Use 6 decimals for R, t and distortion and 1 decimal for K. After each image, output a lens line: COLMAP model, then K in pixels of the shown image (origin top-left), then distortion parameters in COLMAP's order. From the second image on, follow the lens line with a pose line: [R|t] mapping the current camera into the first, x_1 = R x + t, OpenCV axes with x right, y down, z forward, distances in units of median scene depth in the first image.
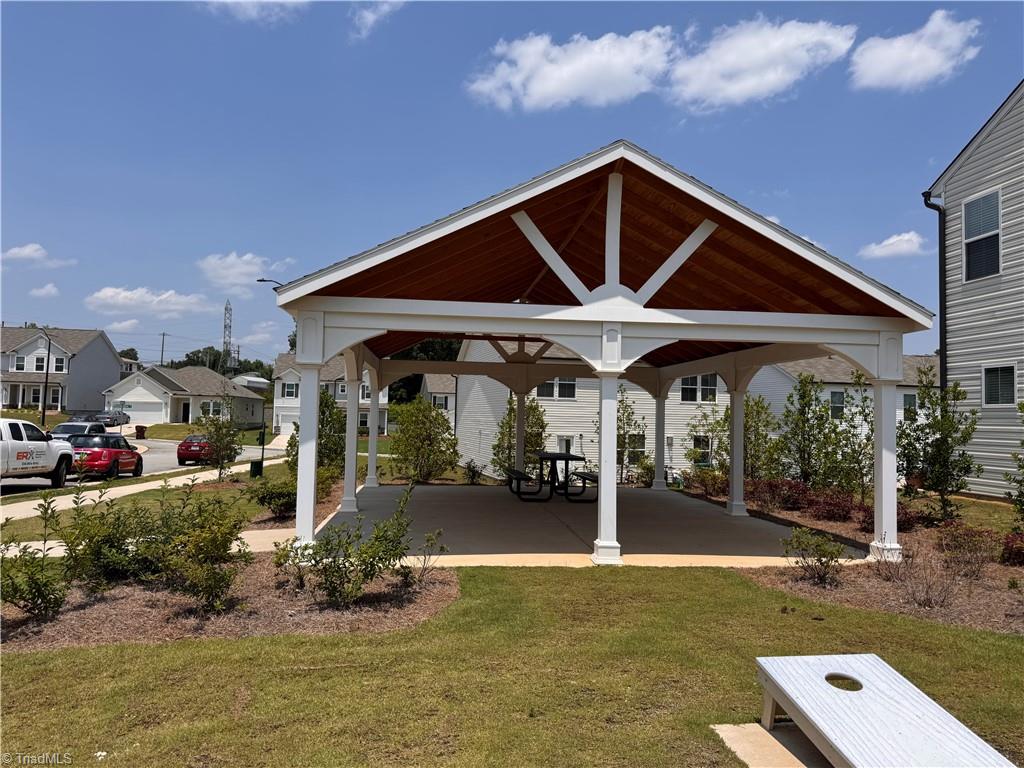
lens RADIAL K [[716.5, 0, 512.0], [0, 716.5, 384.0], [0, 0, 1]] dist [0.169519, -0.252358]
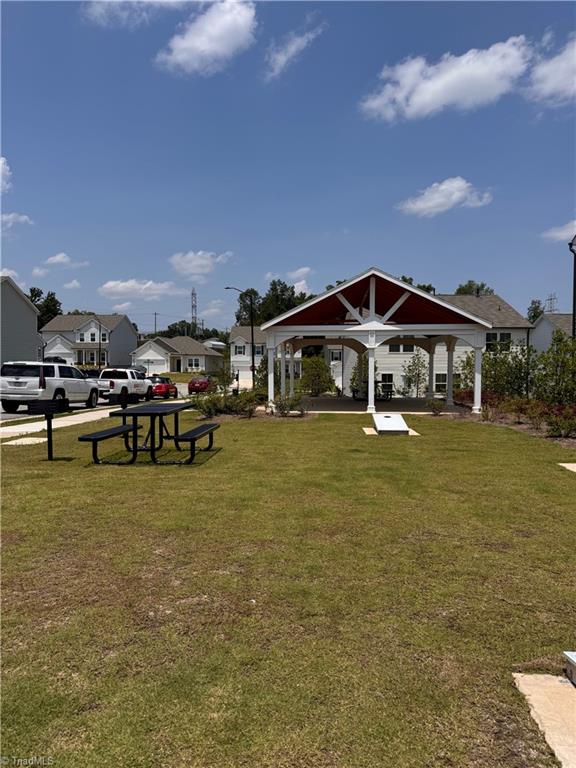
lens RADIAL K [[537.4, 0, 288.0], [0, 537.4, 384.0], [0, 0, 1]] dist [0.169519, -0.252358]
pose [[0.980209, -0.012707, -0.197559, 0.079408], [0.028334, 0.996669, 0.076475, -0.016058], [0.195930, -0.080559, 0.977303, -0.403115]]
